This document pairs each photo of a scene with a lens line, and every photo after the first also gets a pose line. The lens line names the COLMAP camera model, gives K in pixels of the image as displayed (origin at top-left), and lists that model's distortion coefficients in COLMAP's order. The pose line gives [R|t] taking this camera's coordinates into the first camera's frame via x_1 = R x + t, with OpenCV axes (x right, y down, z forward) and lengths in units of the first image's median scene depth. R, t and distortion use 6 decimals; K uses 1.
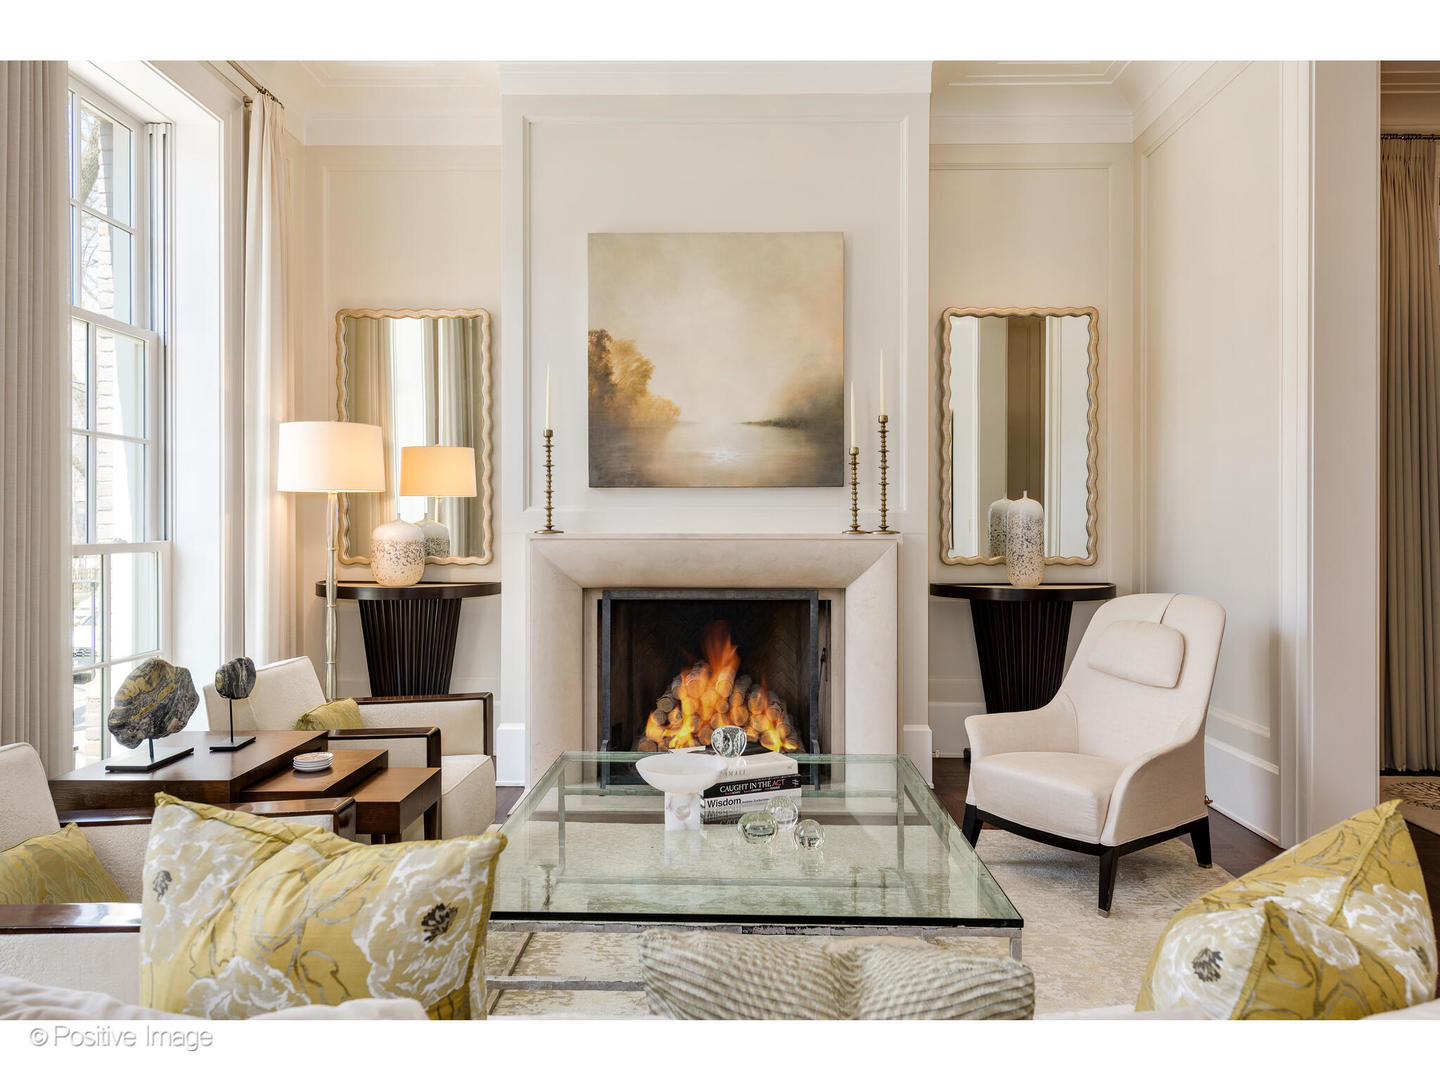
lens RADIAL K [[928.2, 0, 720.0], [0, 928.2, 540.0], [0, 0, 1]] dist [-0.000426, -0.000770]
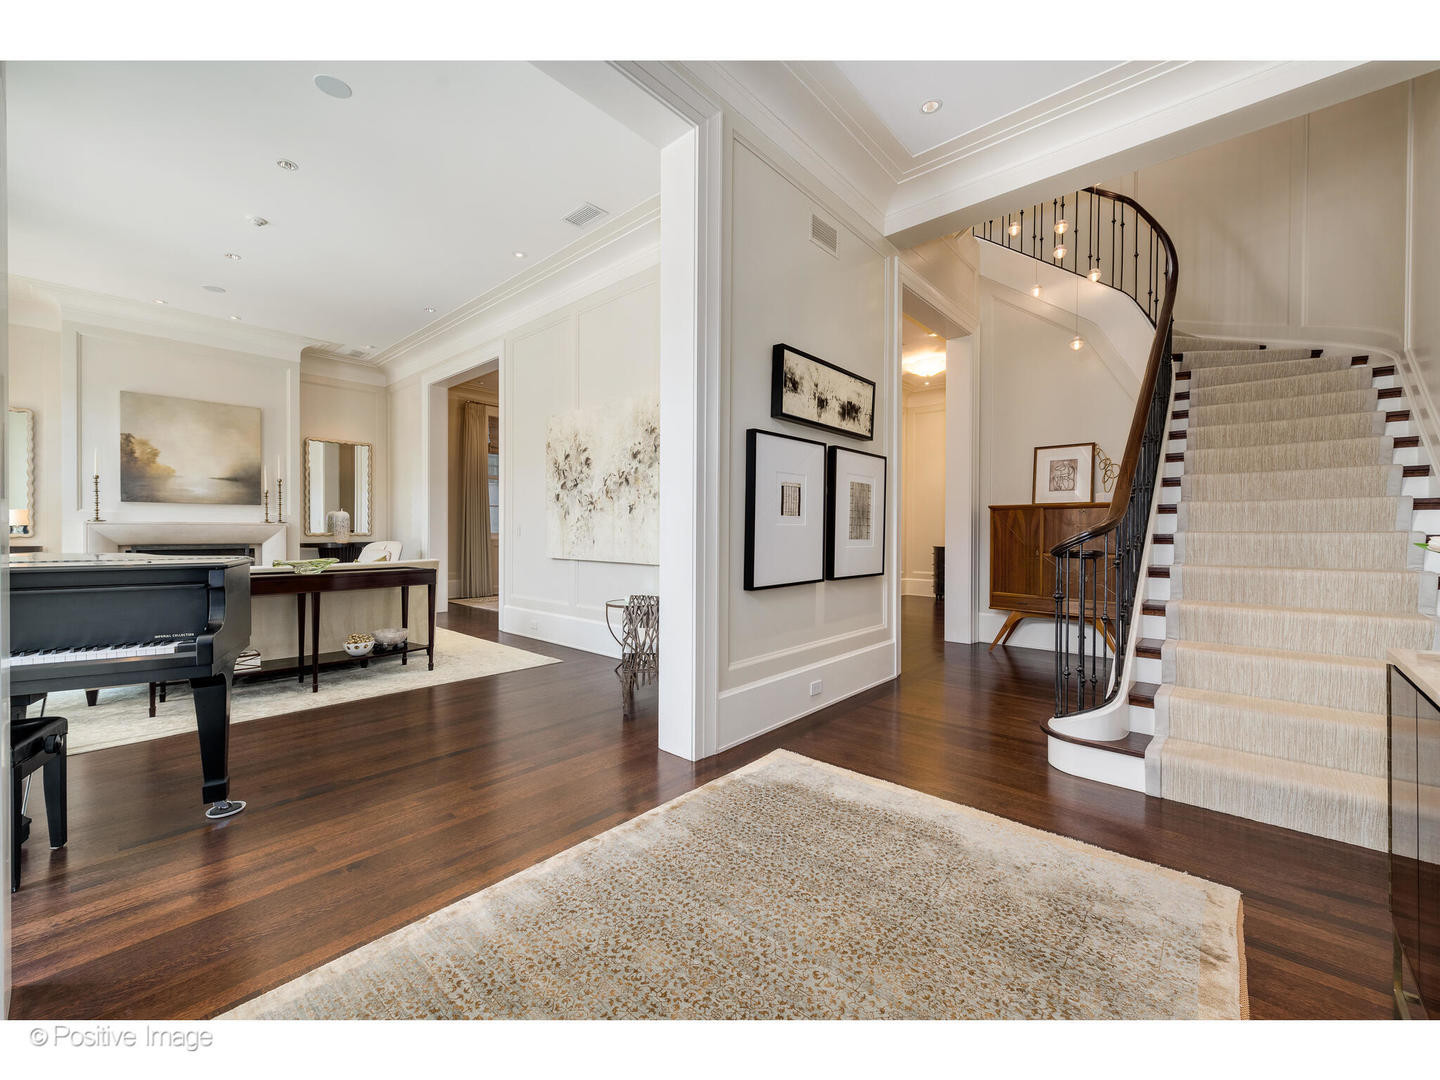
lens RADIAL K [[577.7, 0, 722.3], [0, 577.7, 533.8], [0, 0, 1]] dist [0.001929, -0.000351]
pose [[0.650580, -0.002228, 0.759434, -0.259754], [0.001353, 0.999998, 0.001774, 0.022779], [-0.759436, -0.000127, 0.650582, -1.053950]]
